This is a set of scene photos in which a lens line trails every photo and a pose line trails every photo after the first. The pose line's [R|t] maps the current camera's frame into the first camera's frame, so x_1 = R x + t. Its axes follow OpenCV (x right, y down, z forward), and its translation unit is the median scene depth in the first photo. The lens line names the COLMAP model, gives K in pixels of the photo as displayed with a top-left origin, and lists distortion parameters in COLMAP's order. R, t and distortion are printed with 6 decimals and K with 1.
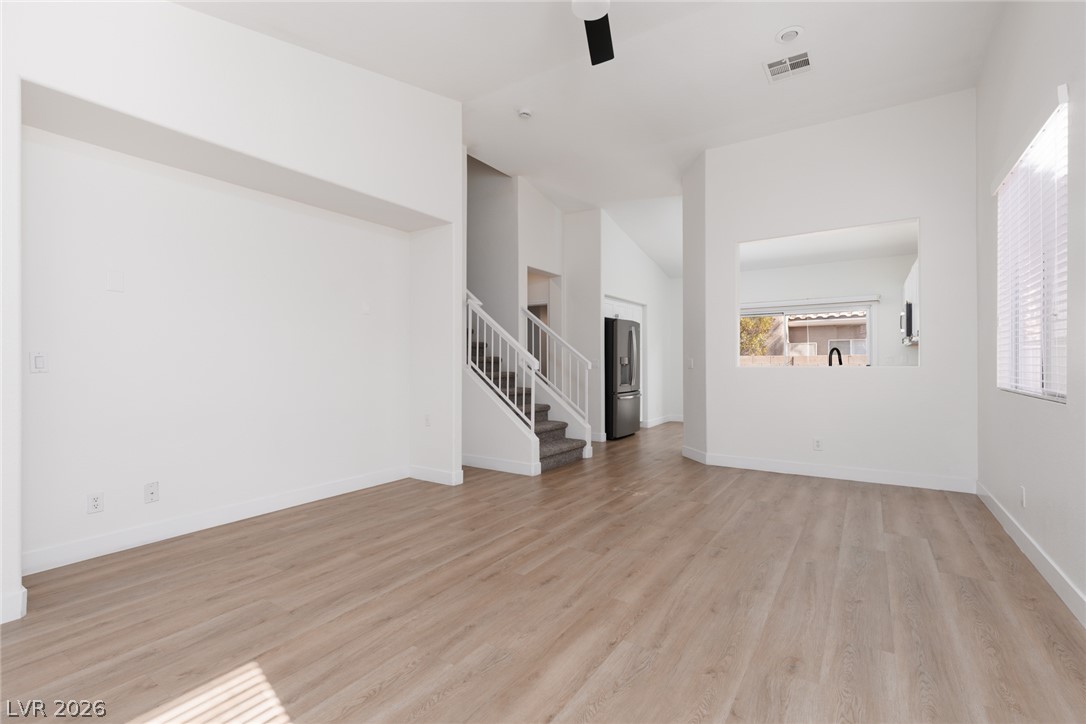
lens RADIAL K [[482.0, 0, 543.0], [0, 482.0, 362.0], [0, 0, 1]] dist [-0.000005, 0.000023]
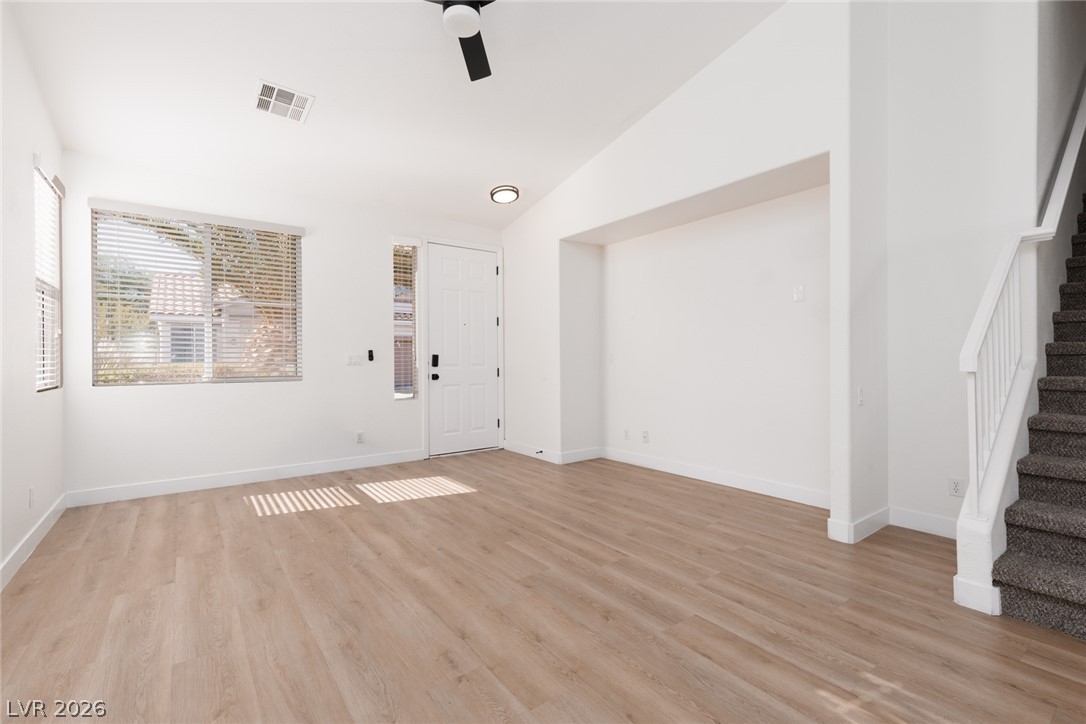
lens RADIAL K [[482.0, 0, 543.0], [0, 482.0, 362.0], [0, 0, 1]] dist [-0.000005, 0.000023]
pose [[-0.330141, 0.010949, -0.943868, 0.829972], [0.004965, 0.999939, 0.009863, 0.002037], [0.943918, -0.001430, -0.330176, 1.206491]]
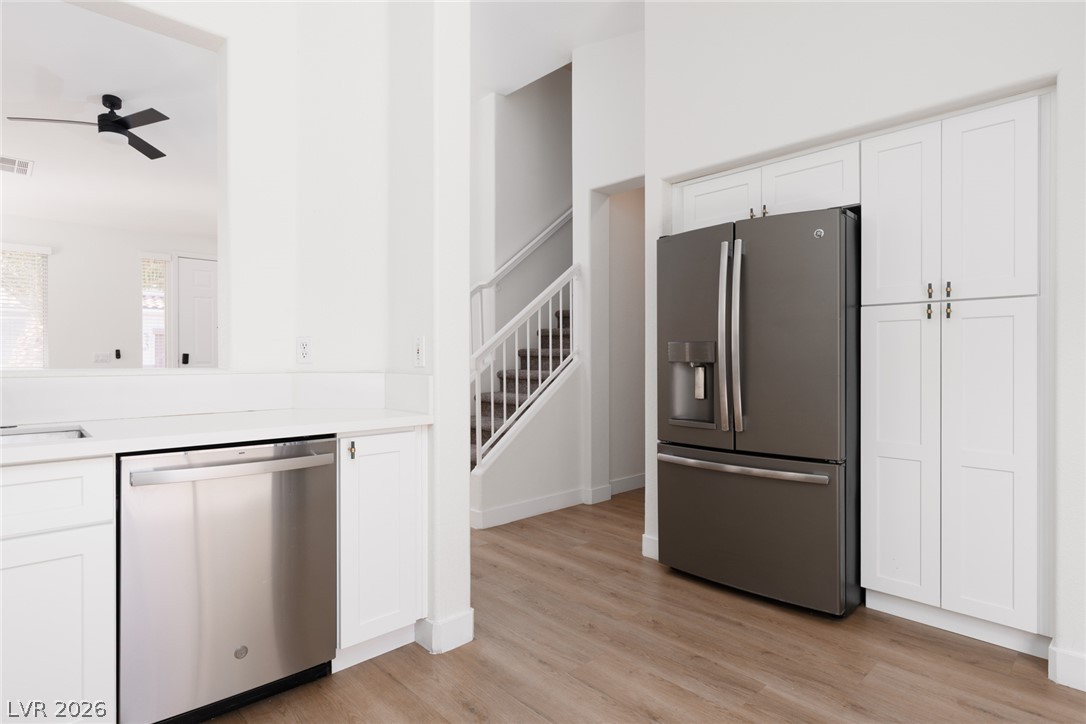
lens RADIAL K [[567.6, 0, 543.0], [0, 567.6, 362.0], [0, 0, 1]] dist [0.000651, 0.000025]
pose [[-0.213074, 0.009860, -0.976986, 1.334605], [-0.000822, 0.999947, 0.010271, -0.000154], [0.977036, 0.002991, -0.213055, 2.259148]]
